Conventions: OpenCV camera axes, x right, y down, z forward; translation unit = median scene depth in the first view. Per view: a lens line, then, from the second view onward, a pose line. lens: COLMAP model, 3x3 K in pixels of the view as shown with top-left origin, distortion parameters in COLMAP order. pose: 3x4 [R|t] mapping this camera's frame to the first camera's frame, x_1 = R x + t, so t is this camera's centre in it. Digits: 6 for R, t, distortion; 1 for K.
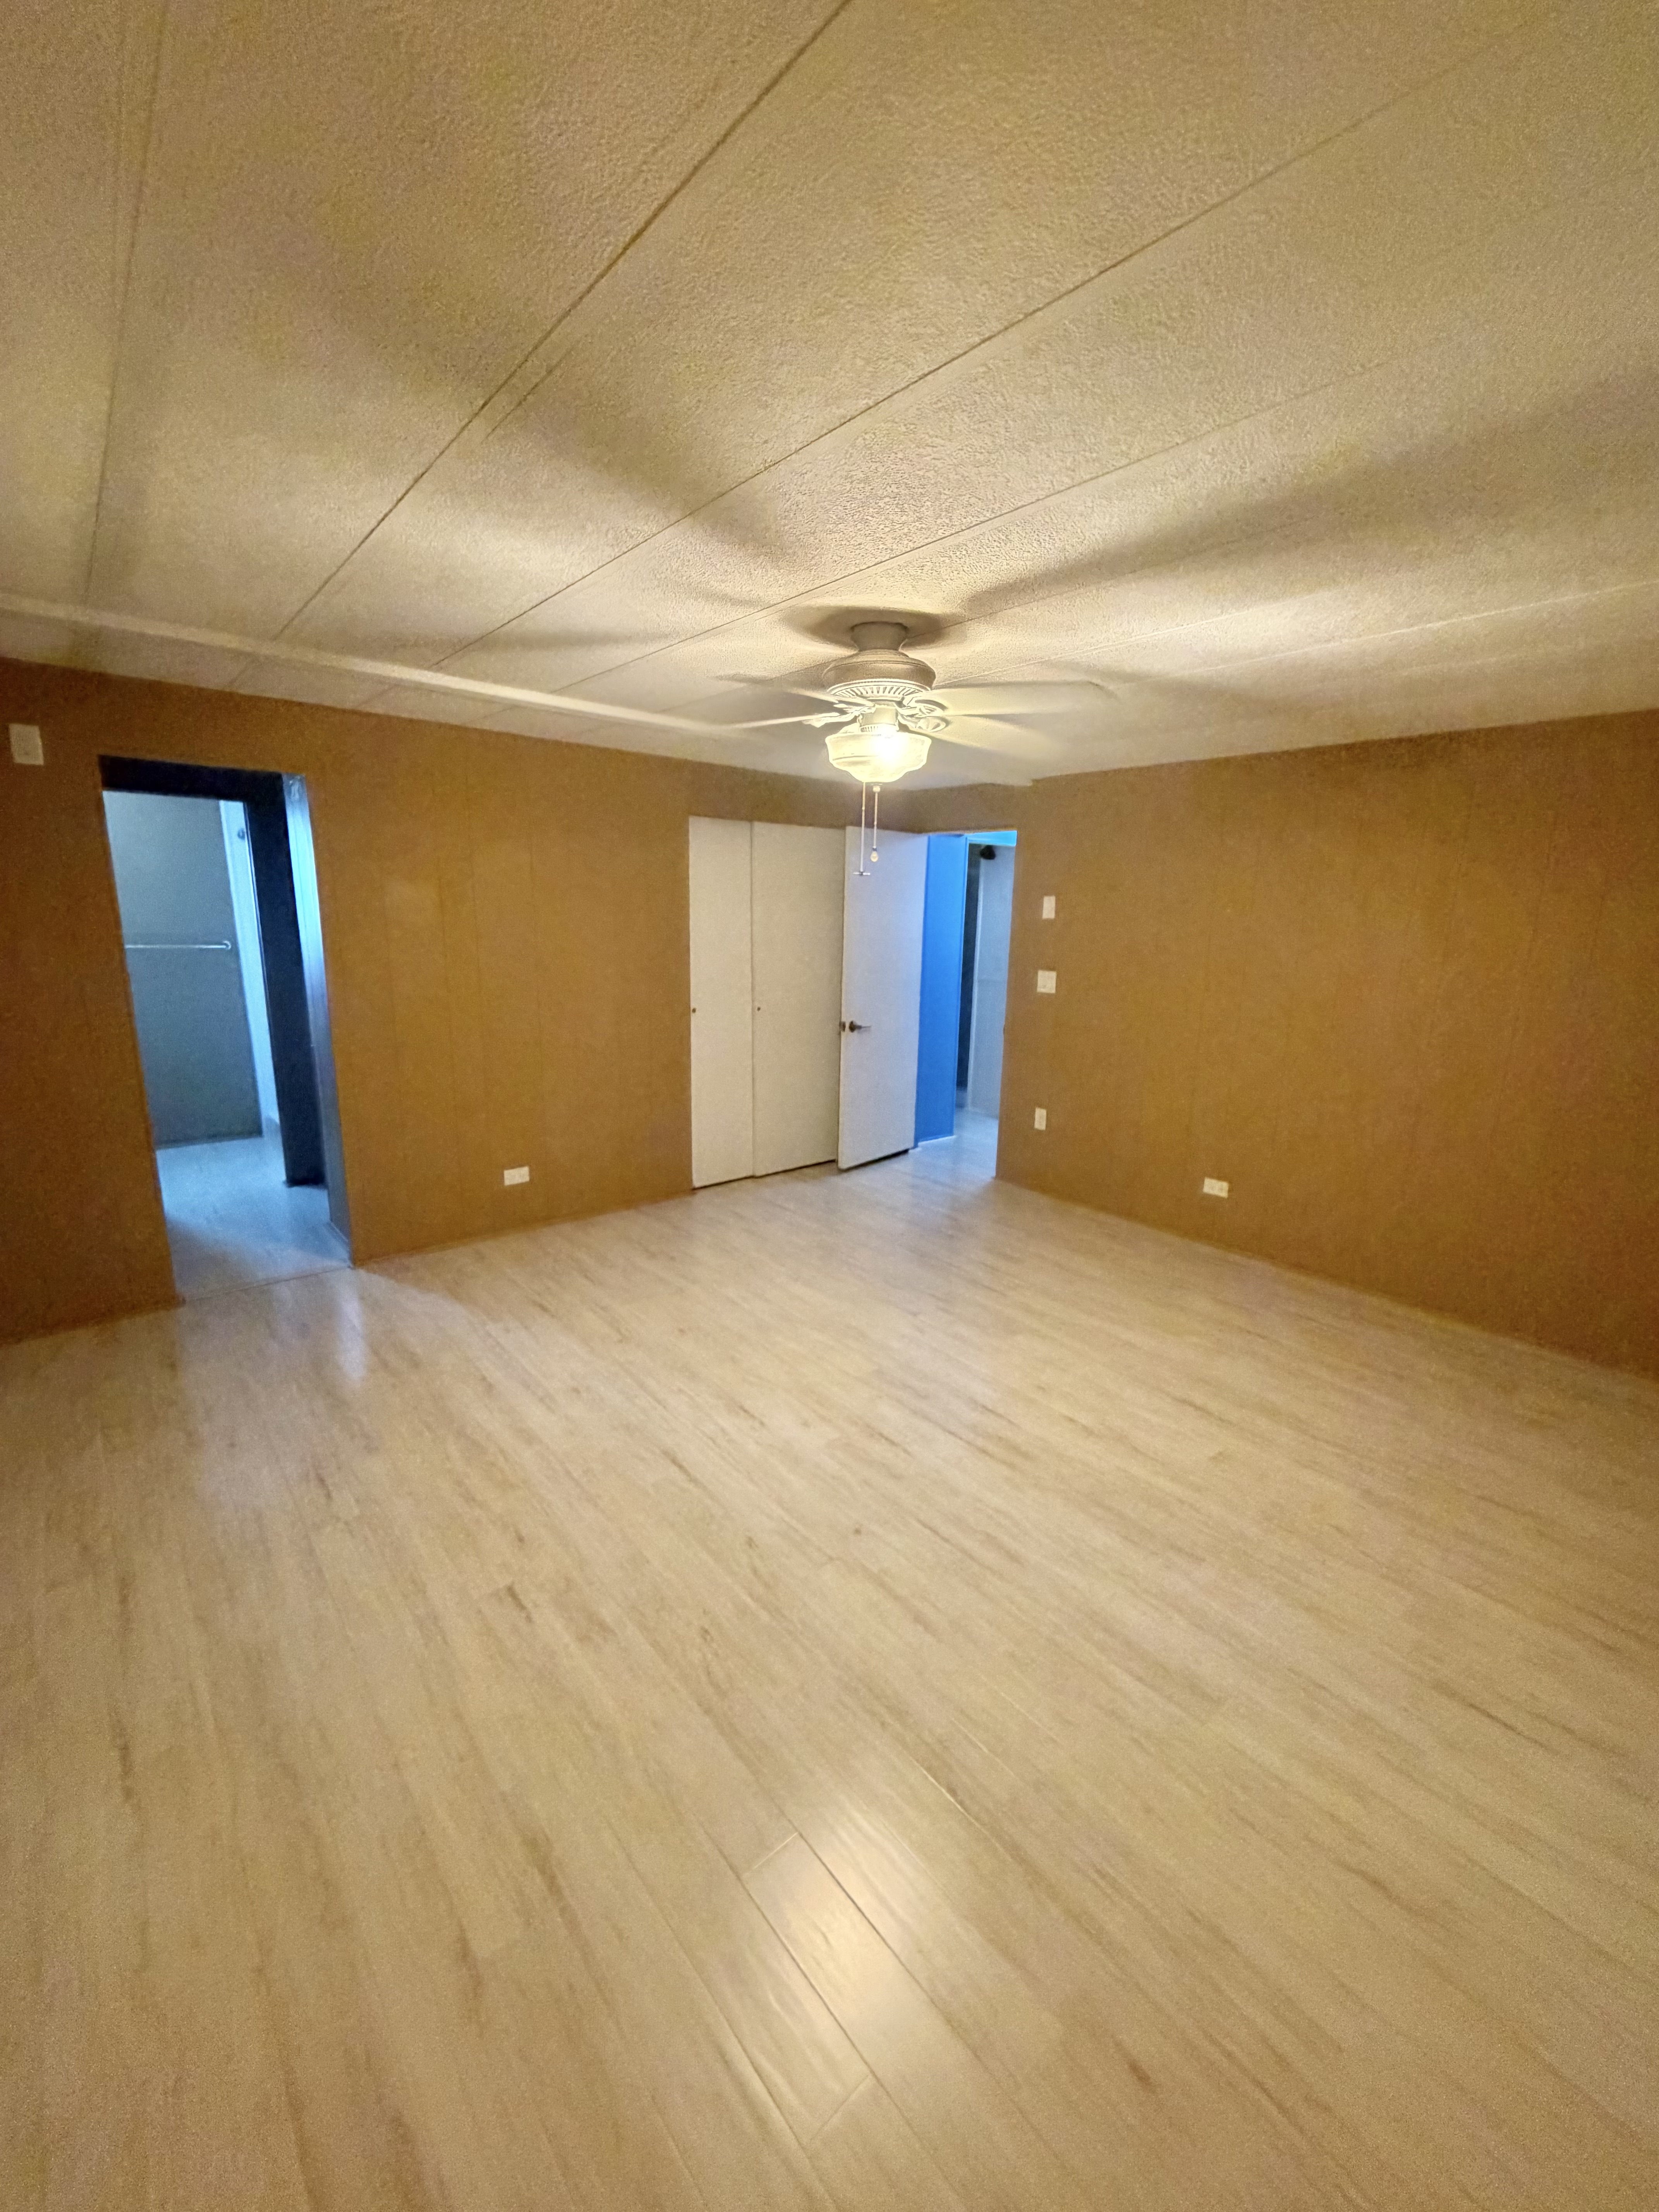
lens RADIAL K [[885.0, 0, 839.3], [0, 885.0, 1106.0], [0, 0, 1]] dist [-0.001736, -0.000419]
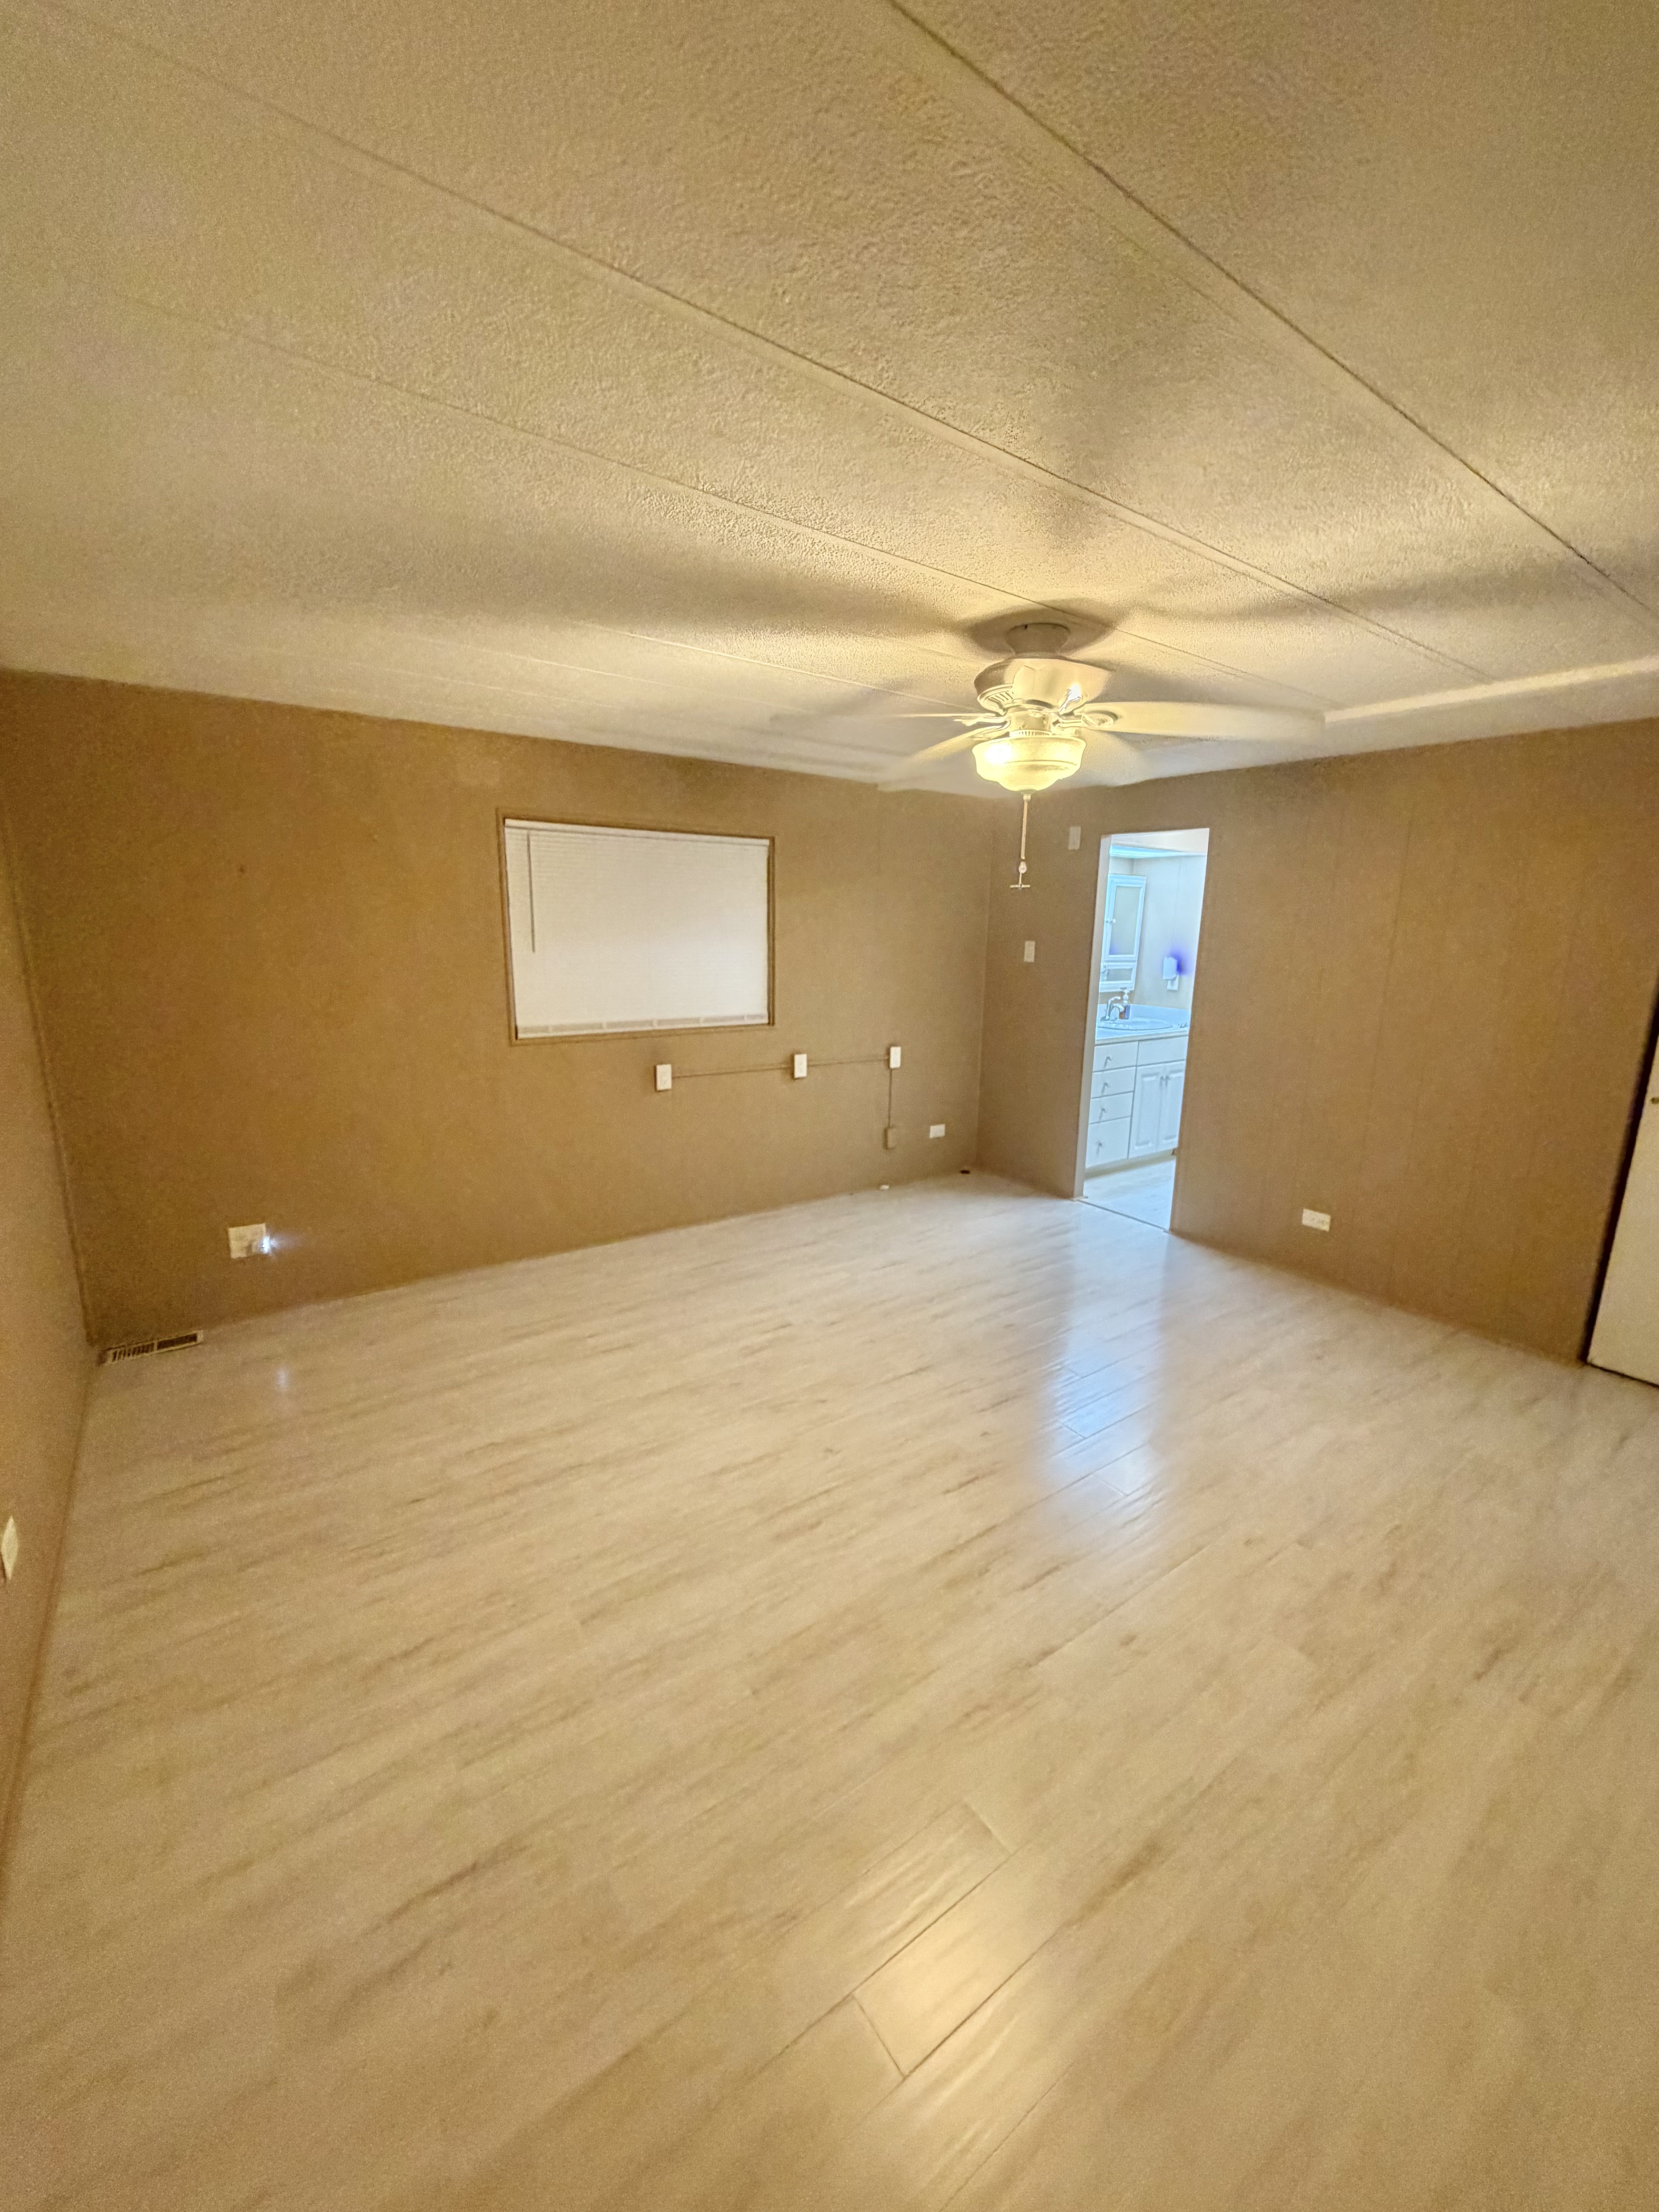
lens RADIAL K [[883.6, 0, 835.2], [0, 883.6, 1104.1], [0, 0, 1]] dist [0.000136, 0.000569]
pose [[-0.085451, 0.180193, -0.979913, 0.925564], [-0.237848, 0.951386, 0.195688, -0.160495], [0.967536, 0.249792, -0.038438, 0.801040]]
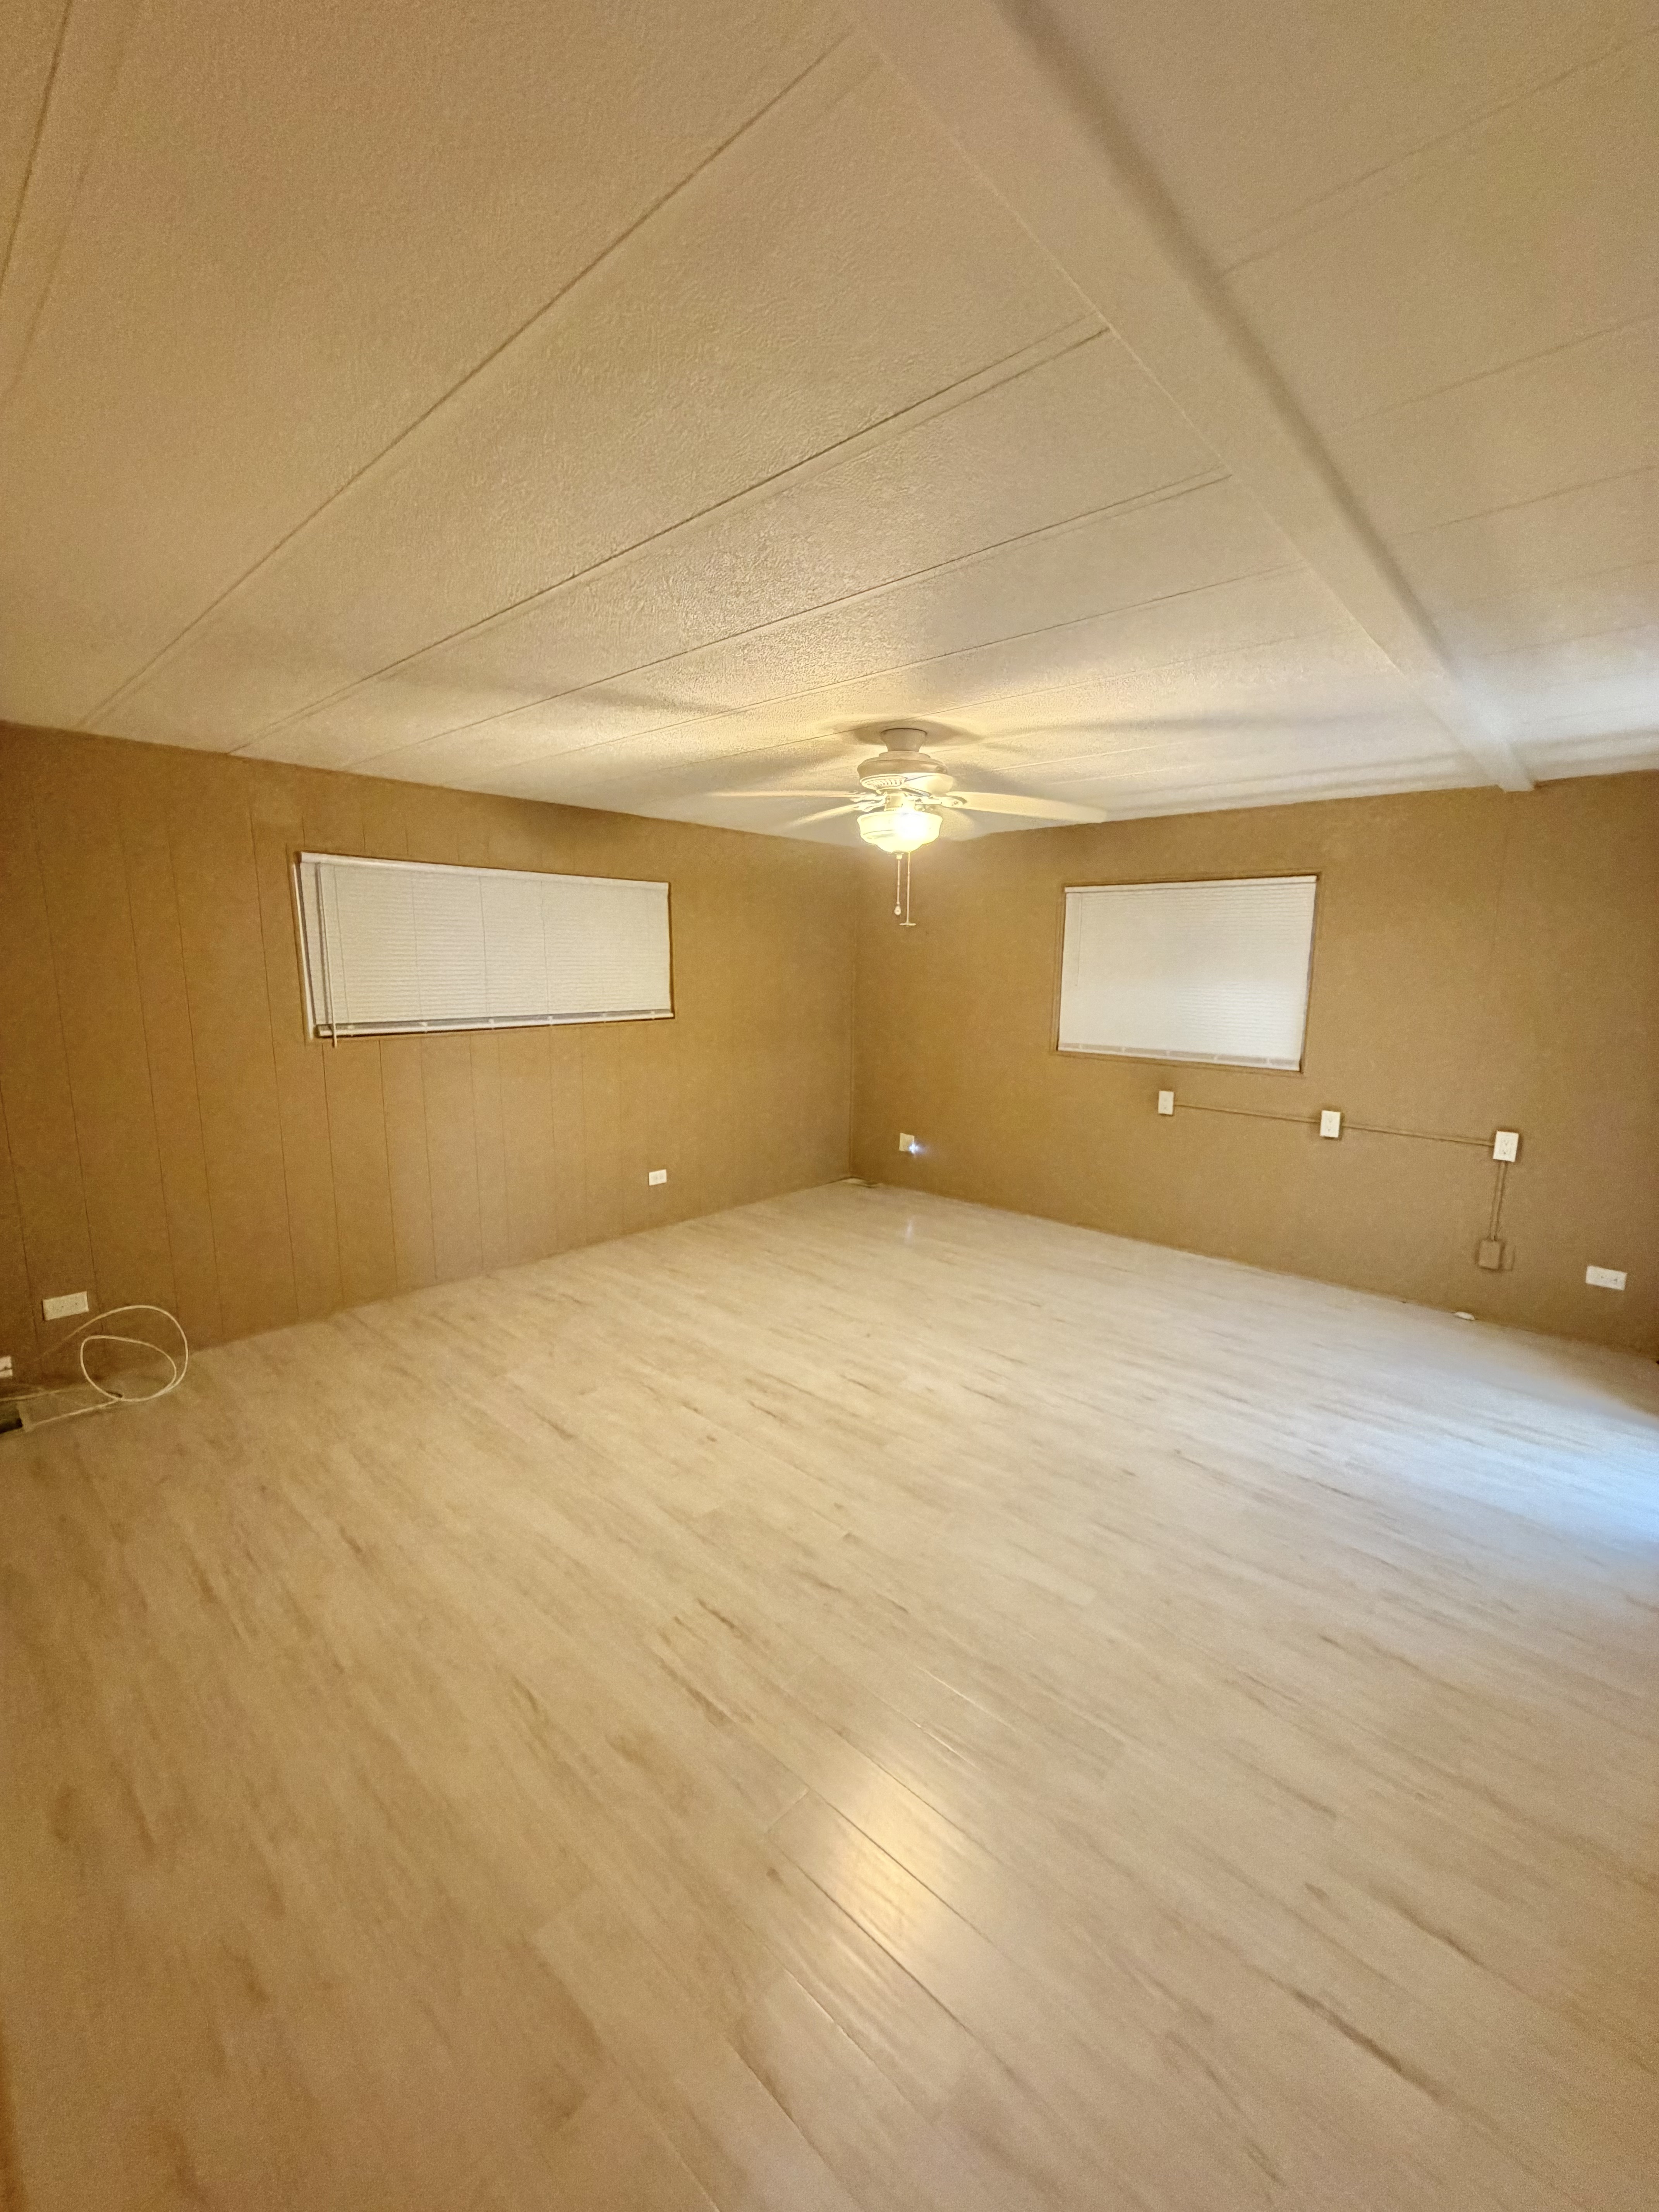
lens RADIAL K [[883.6, 0, 835.2], [0, 883.6, 1104.1], [0, 0, 1]] dist [0.000136, 0.000569]
pose [[-0.992016, -0.014598, -0.125264, 0.246756], [-0.060464, 0.926726, 0.370841, -0.432143], [0.110672, 0.375454, -0.920210, 1.981987]]
